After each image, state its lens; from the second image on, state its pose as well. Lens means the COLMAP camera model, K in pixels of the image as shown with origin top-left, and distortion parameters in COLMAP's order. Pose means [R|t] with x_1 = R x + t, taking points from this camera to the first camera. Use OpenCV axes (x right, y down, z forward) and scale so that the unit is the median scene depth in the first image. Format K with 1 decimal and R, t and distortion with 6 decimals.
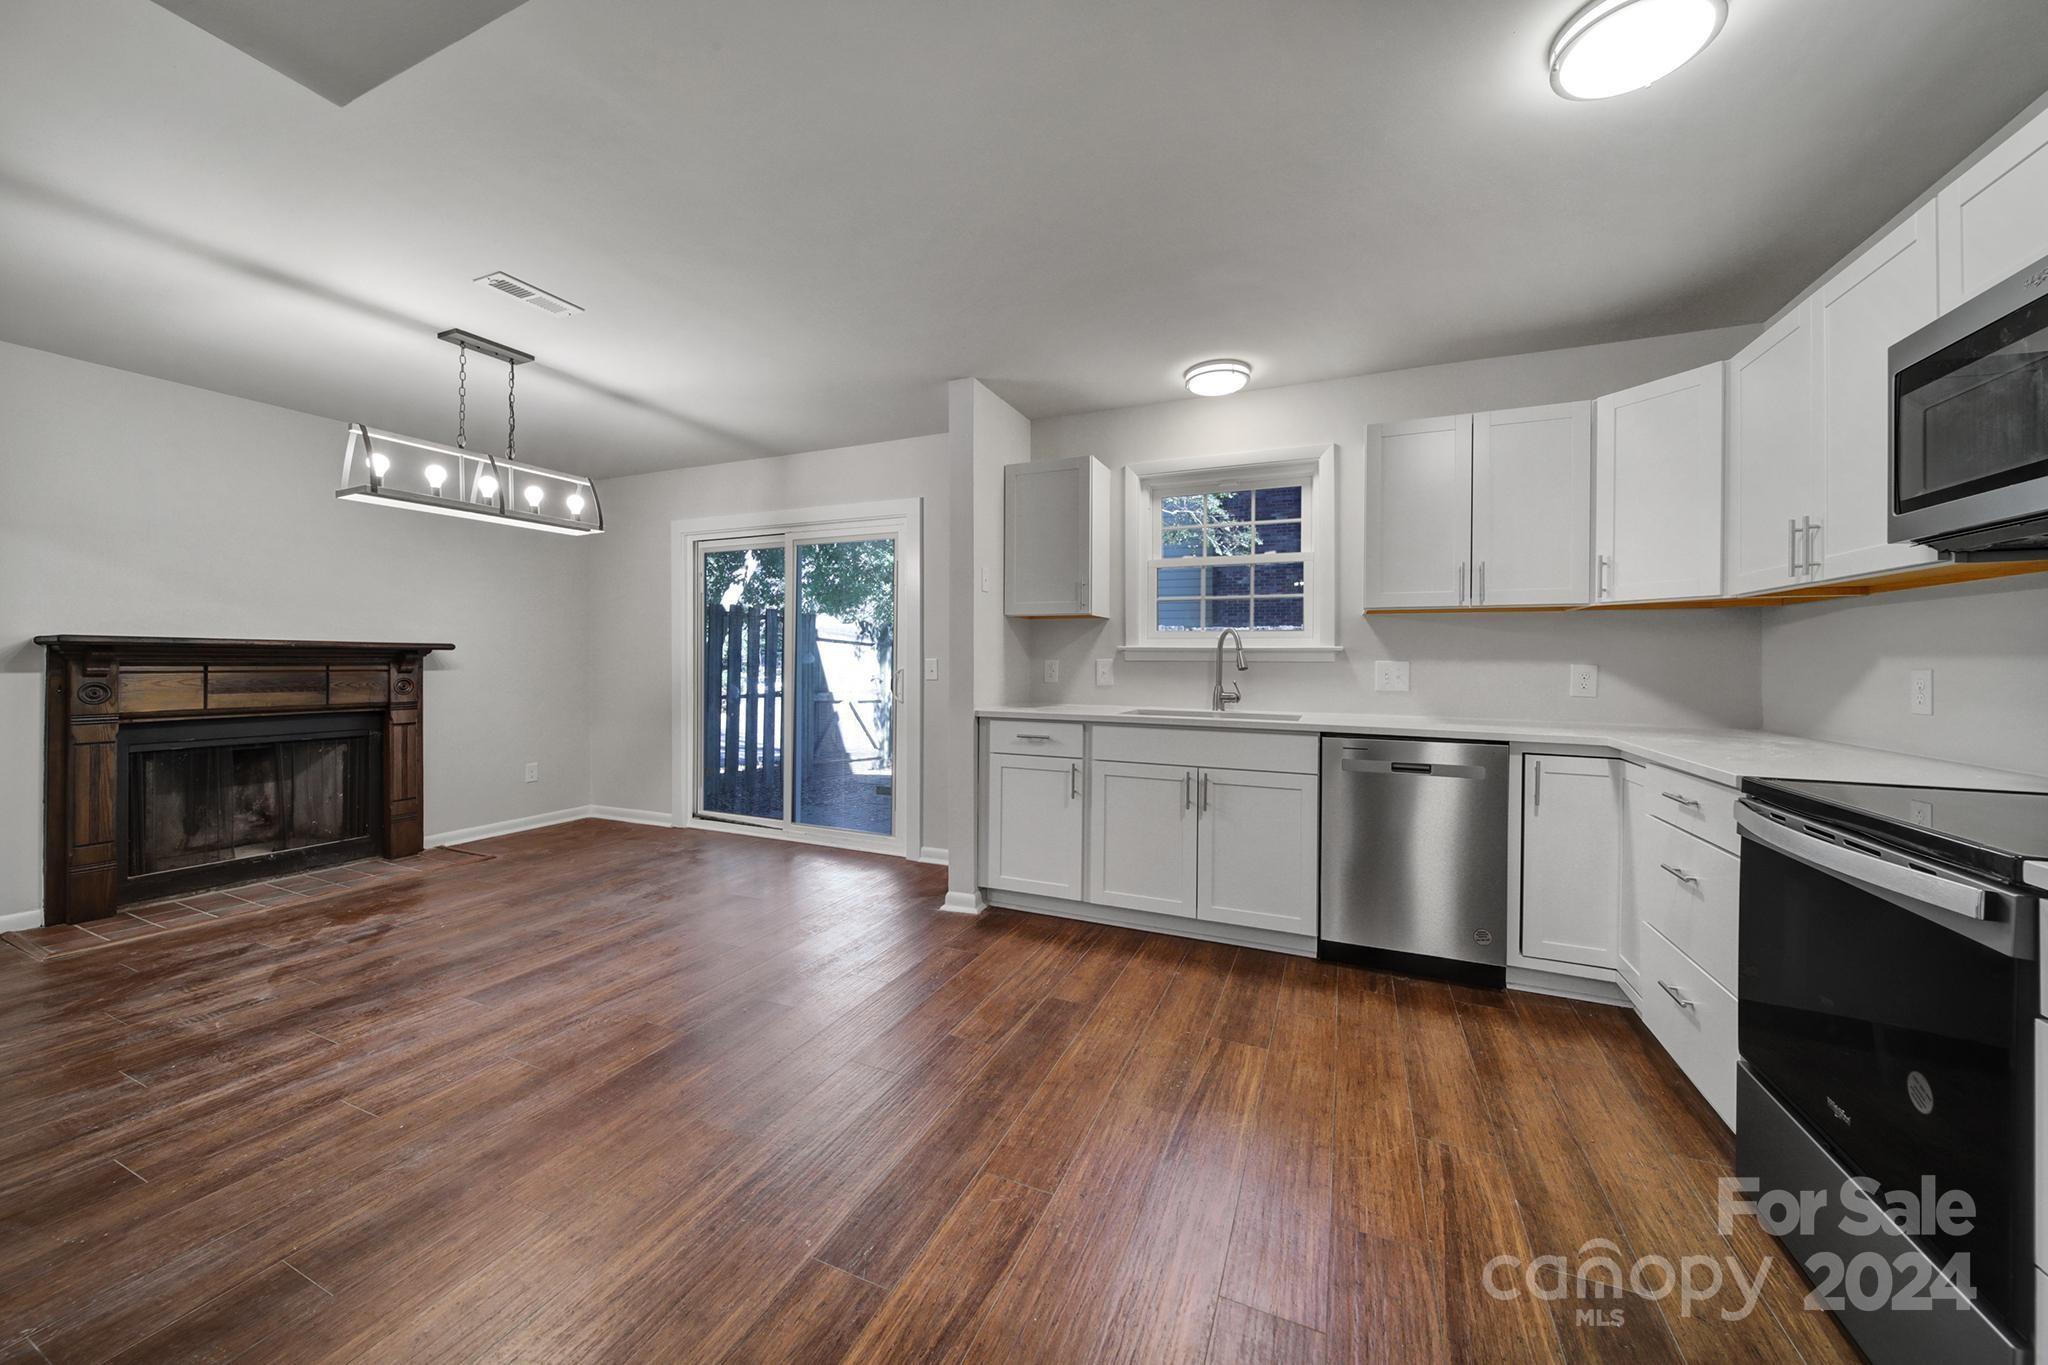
lens RADIAL K [[736.0, 0, 1019.7], [0, 736.0, 660.0], [0, 0, 1]] dist [0.000299, -0.003138]
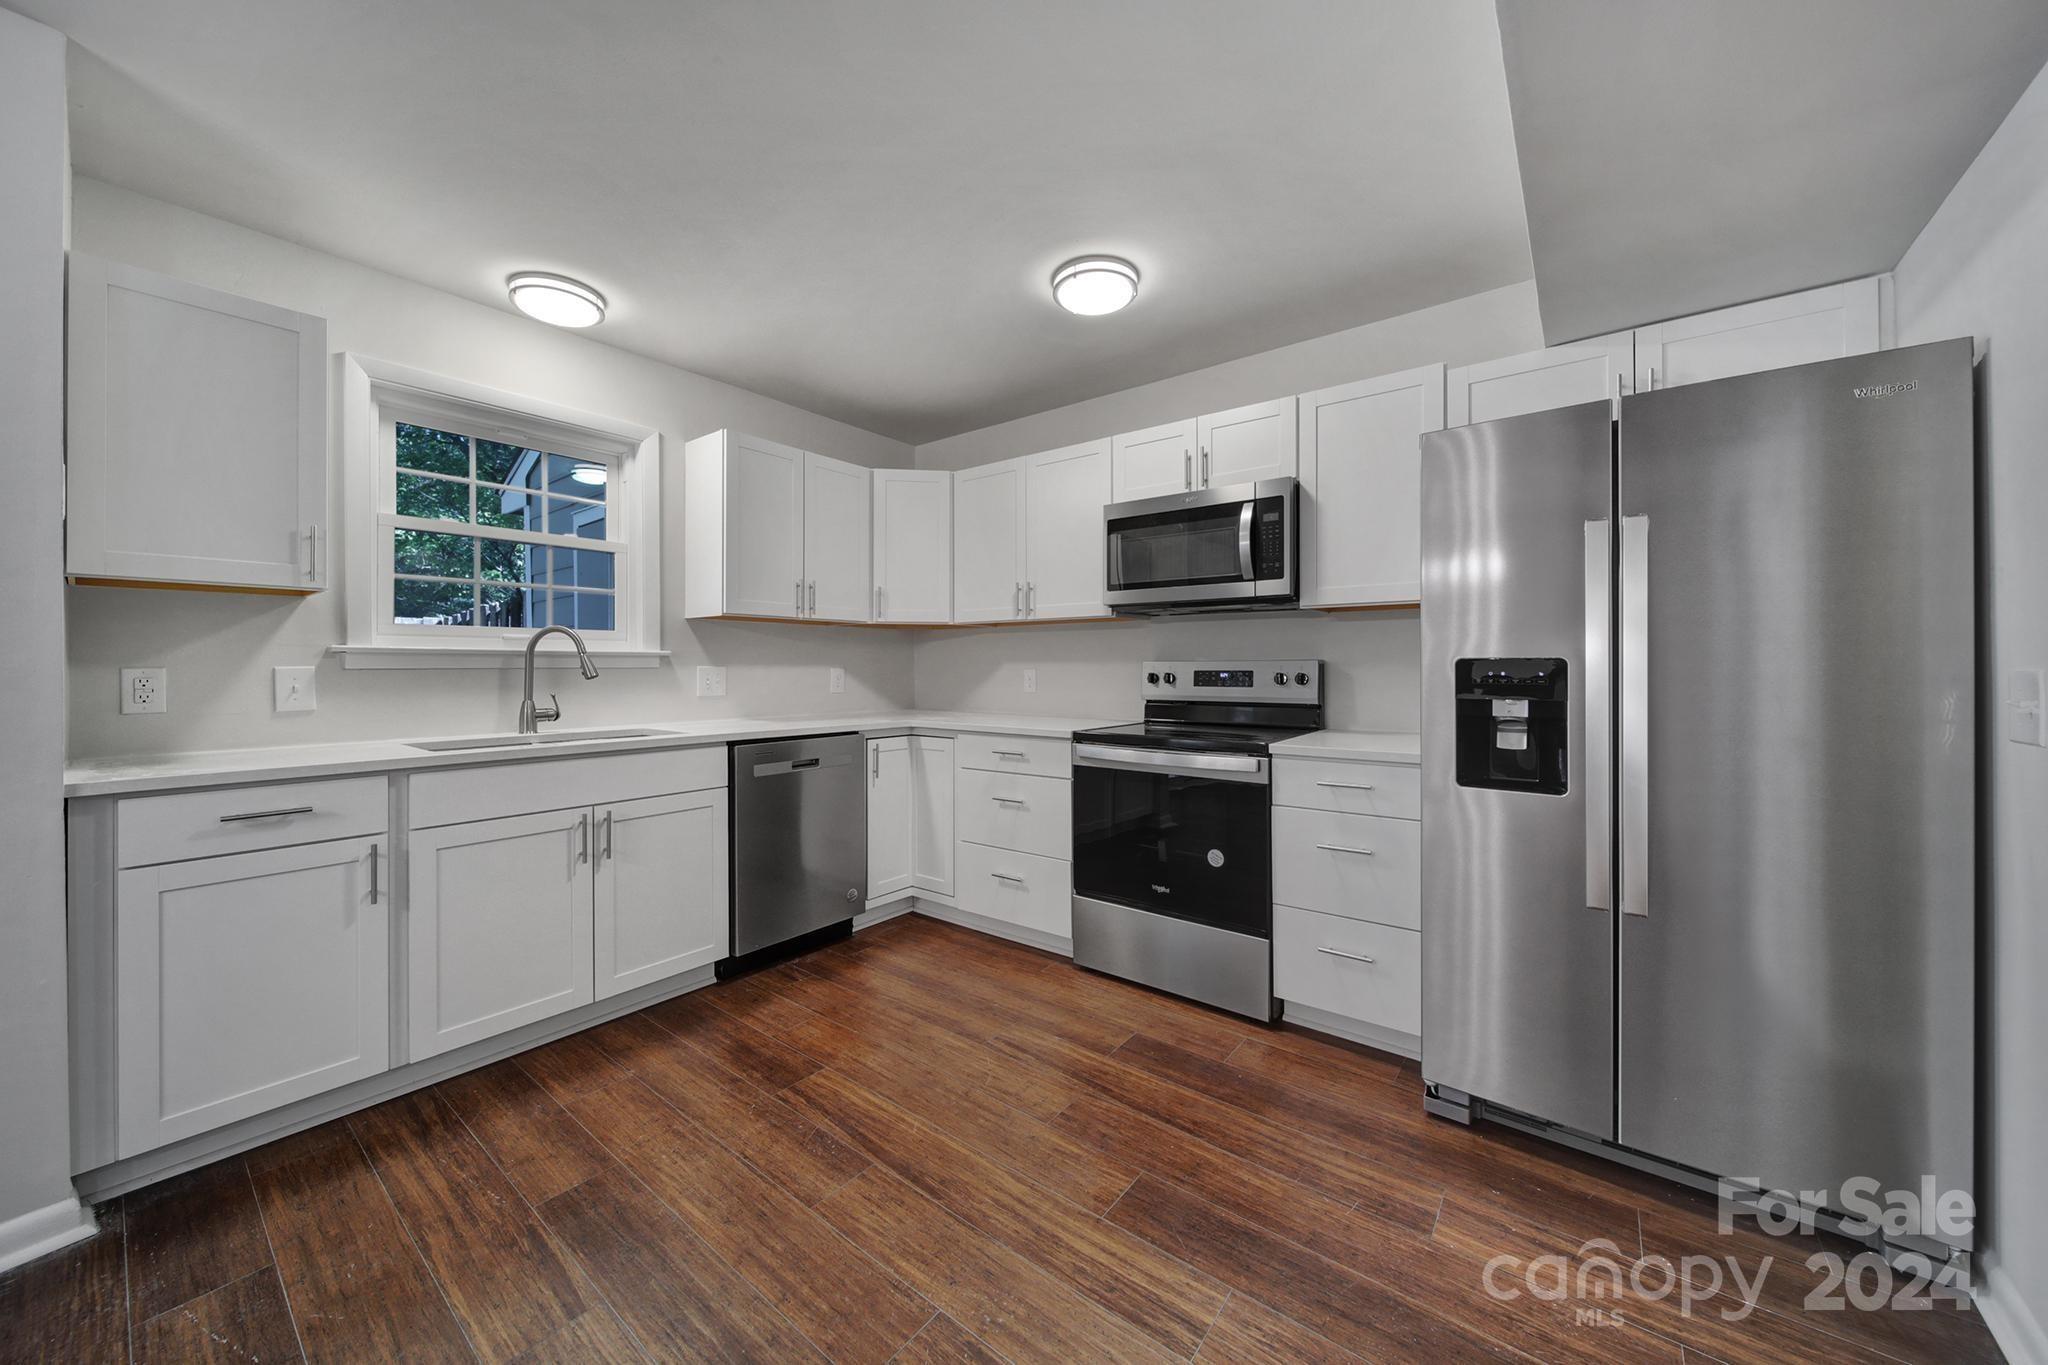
lens RADIAL K [[724.5, 0, 1022.7], [0, 724.5, 662.2], [0, 0, 1]] dist [-0.000126, -0.000038]
pose [[0.243863, -0.001635, 0.969808, -0.353357], [0.003069, 0.999995, 0.000914, -0.003878], [-0.969805, 0.002754, 0.243867, 0.344513]]
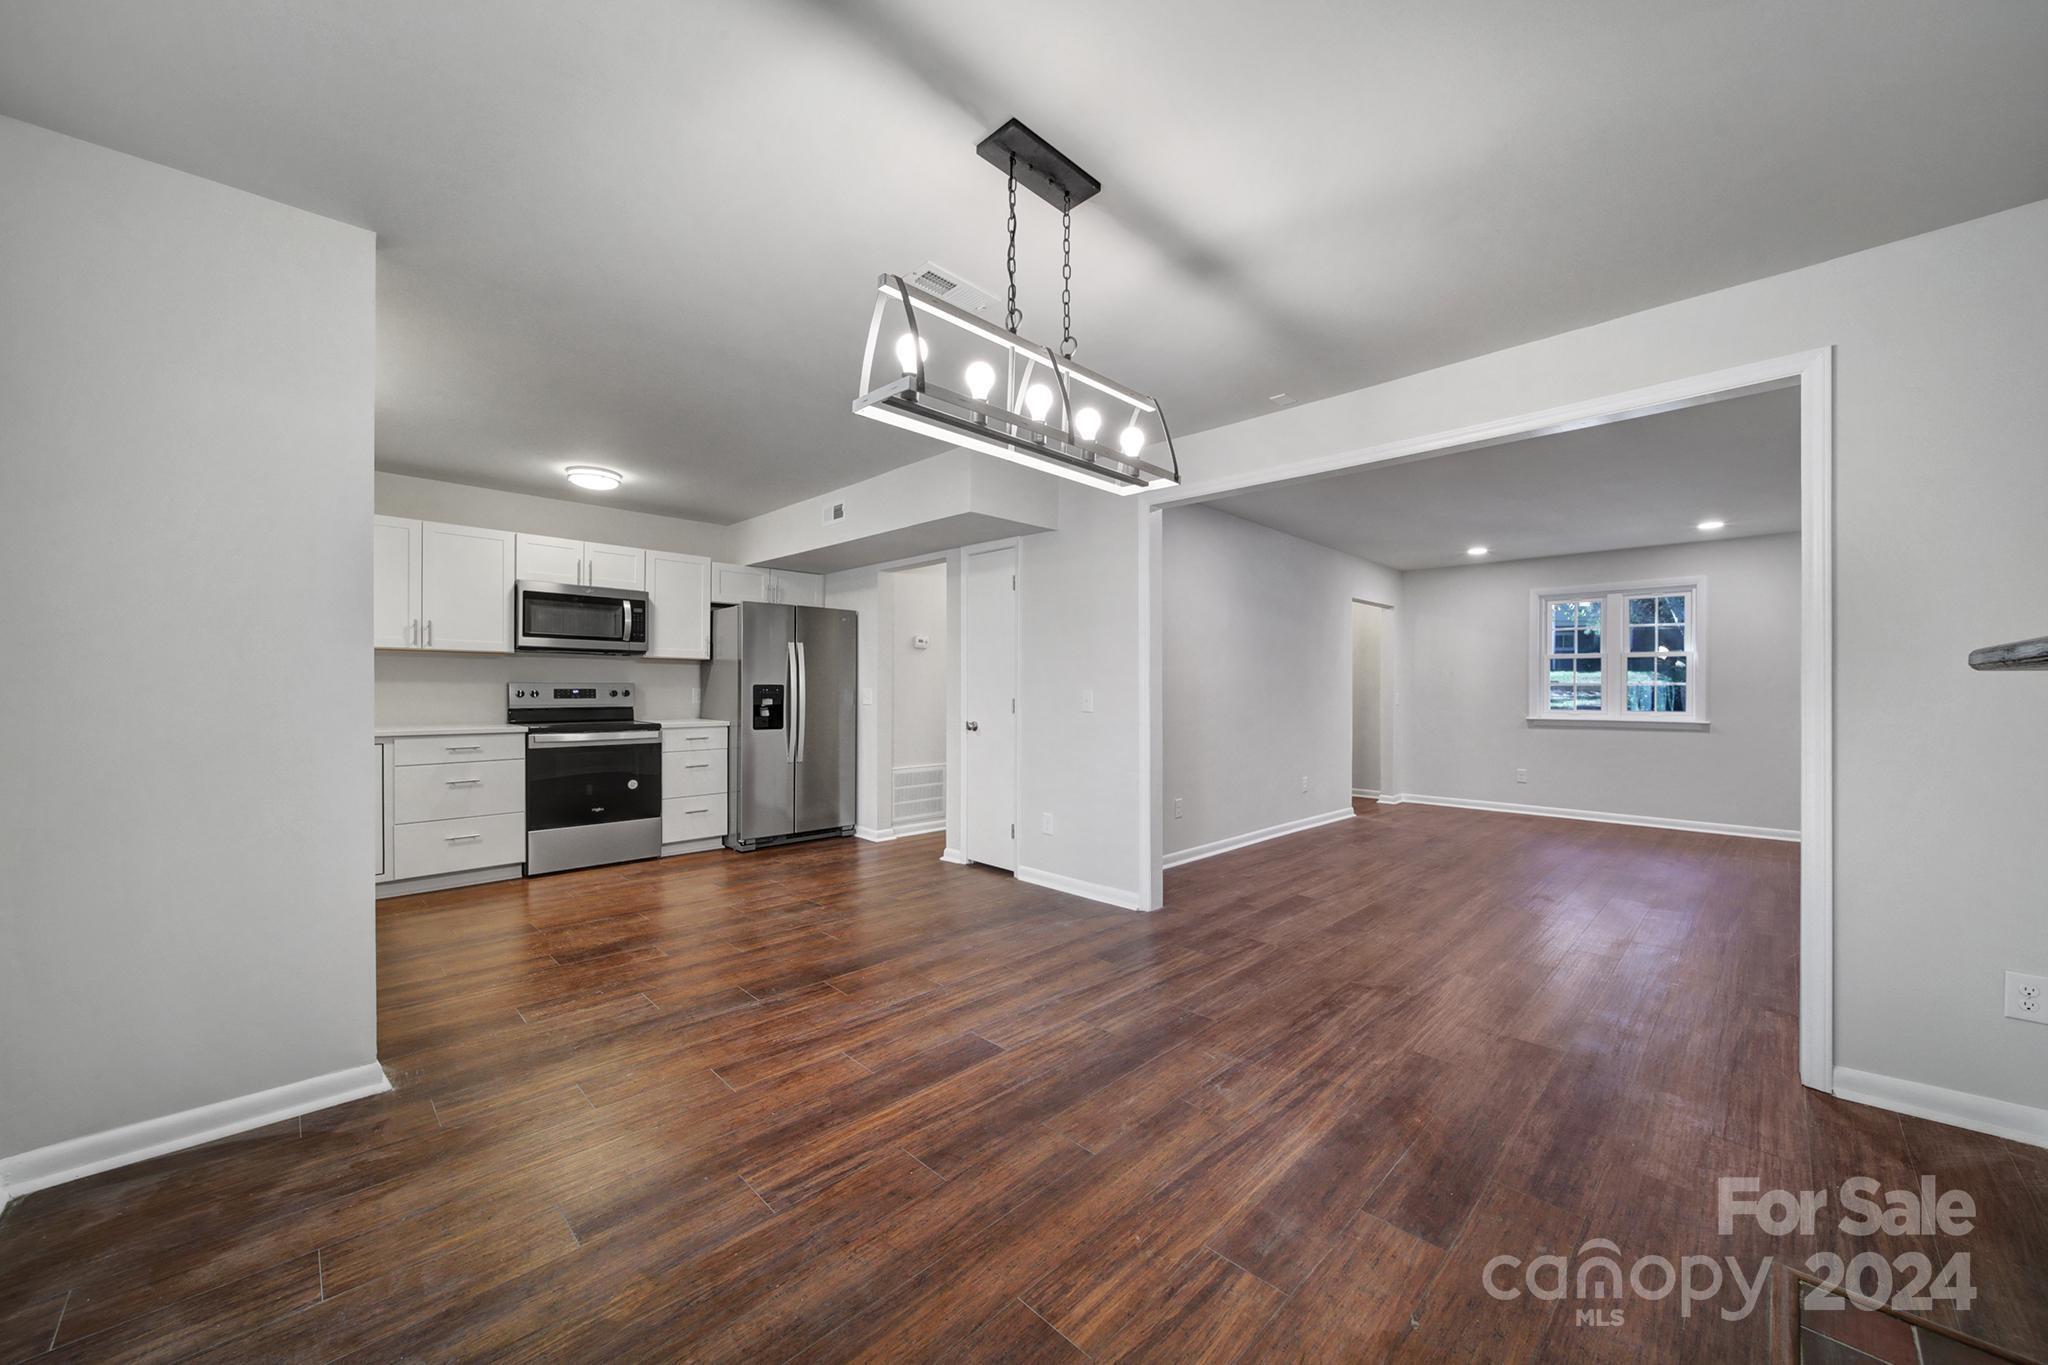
lens RADIAL K [[753.9, 0, 1032.5], [0, 753.9, 688.2], [0, 0, 1]] dist [0.013784, -0.000003]
pose [[-0.933715, -0.010370, 0.357866, -0.871251], [-0.010749, 0.999942, 0.000930, -0.004893], [-0.357855, -0.002978, -0.933772, 1.456321]]
